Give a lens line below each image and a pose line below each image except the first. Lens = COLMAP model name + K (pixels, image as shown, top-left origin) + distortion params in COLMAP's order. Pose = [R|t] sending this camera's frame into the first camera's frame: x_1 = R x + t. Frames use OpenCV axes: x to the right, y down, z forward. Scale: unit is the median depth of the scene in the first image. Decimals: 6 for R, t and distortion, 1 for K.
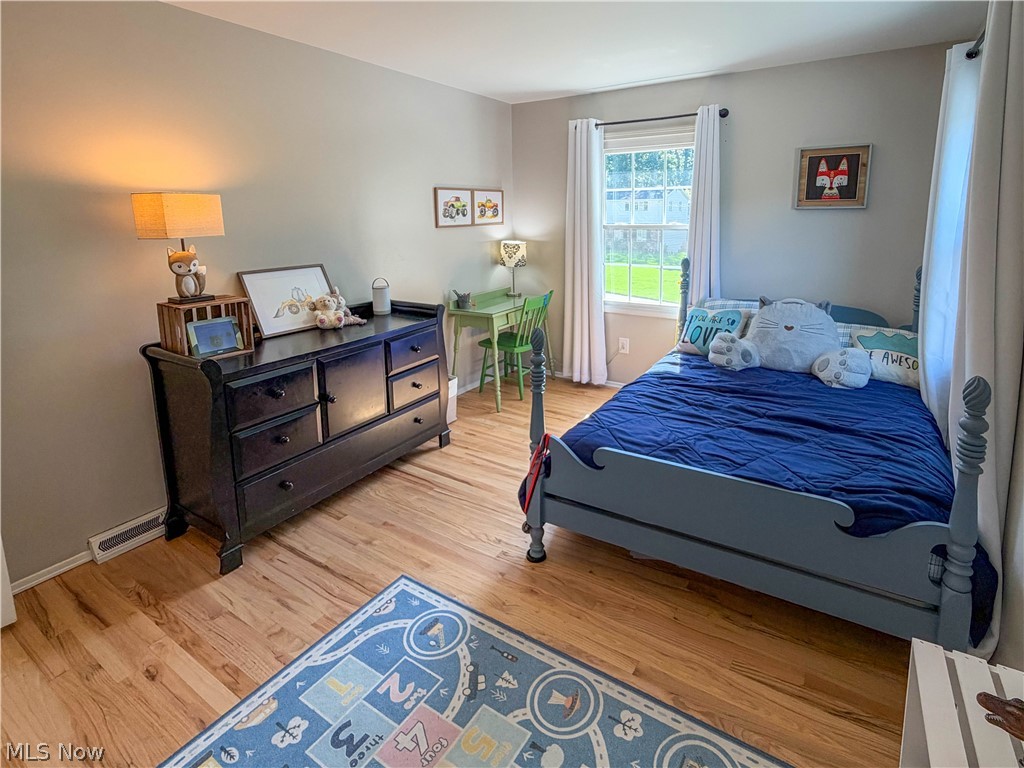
lens RADIAL K [[497.2, 0, 513.4], [0, 497.2, 385.2], [0, 0, 1]] dist [-0.001264, -0.001895]
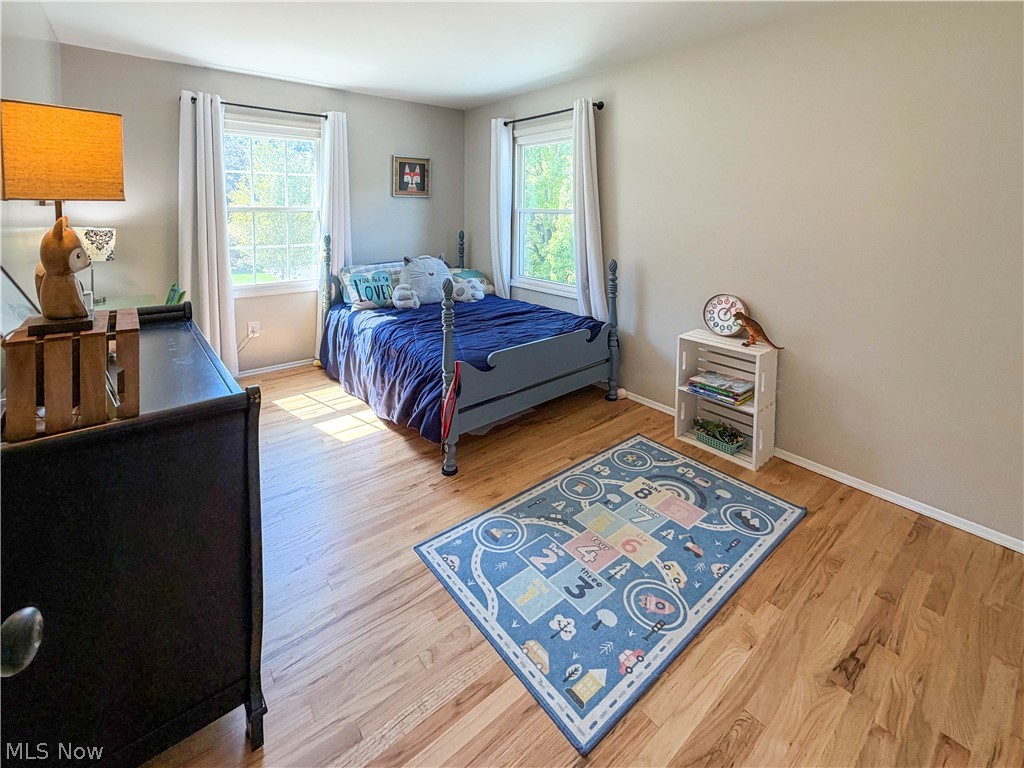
lens RADIAL K [[445.6, 0, 522.5], [0, 445.6, 348.1], [0, 0, 1]] dist [-0.003341, 0.000166]
pose [[0.302126, -0.276543, 0.912274, -1.028240], [0.295949, 0.936919, 0.186002, -0.116526], [-0.906165, 0.213790, 0.364910, 0.461082]]
